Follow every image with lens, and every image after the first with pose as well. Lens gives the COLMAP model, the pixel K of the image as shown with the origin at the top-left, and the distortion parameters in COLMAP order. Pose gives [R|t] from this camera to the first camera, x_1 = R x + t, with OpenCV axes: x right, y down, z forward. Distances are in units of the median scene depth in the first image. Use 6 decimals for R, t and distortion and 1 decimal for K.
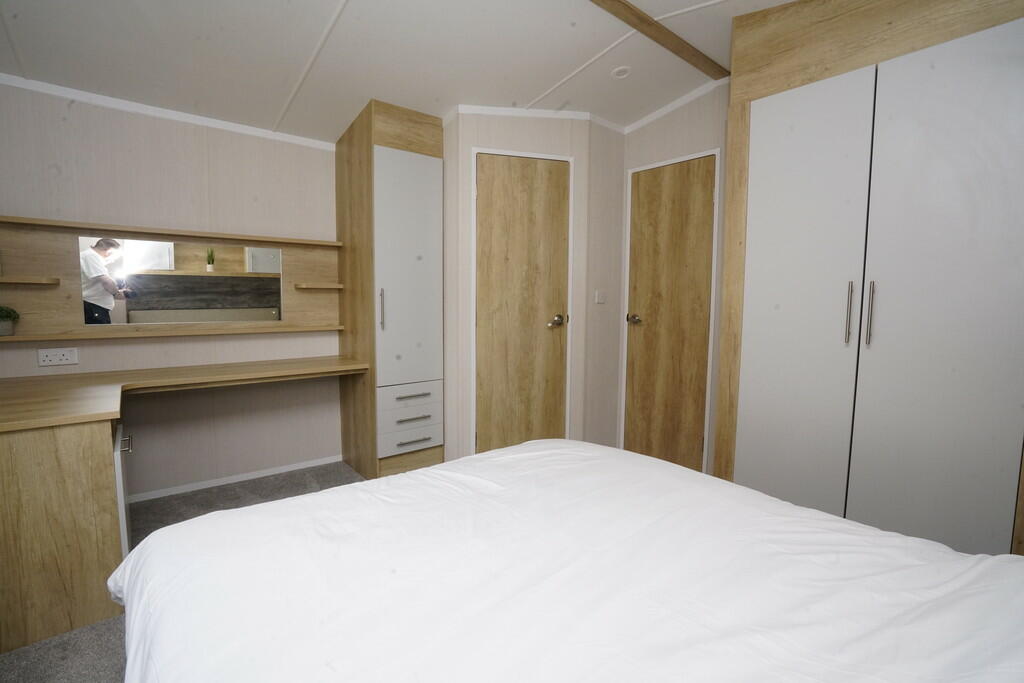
lens RADIAL K [[474.4, 0, 511.2], [0, 474.4, 343.7], [0, 0, 1]] dist [-0.067793, 0.027208]
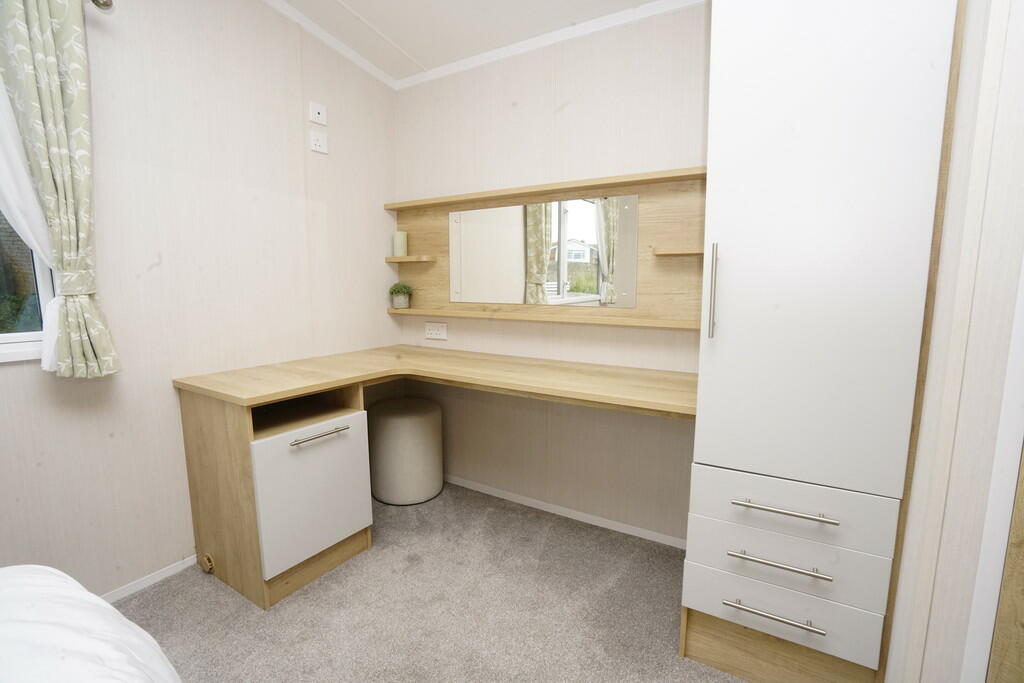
lens RADIAL K [[474.4, 0, 511.2], [0, 474.4, 343.7], [0, 0, 1]] dist [-0.067793, 0.027208]
pose [[0.284285, 0.115823, -0.951718, 0.103029], [-0.085120, 0.991805, 0.095276, -0.062026], [0.954954, 0.053925, 0.291814, 0.852877]]
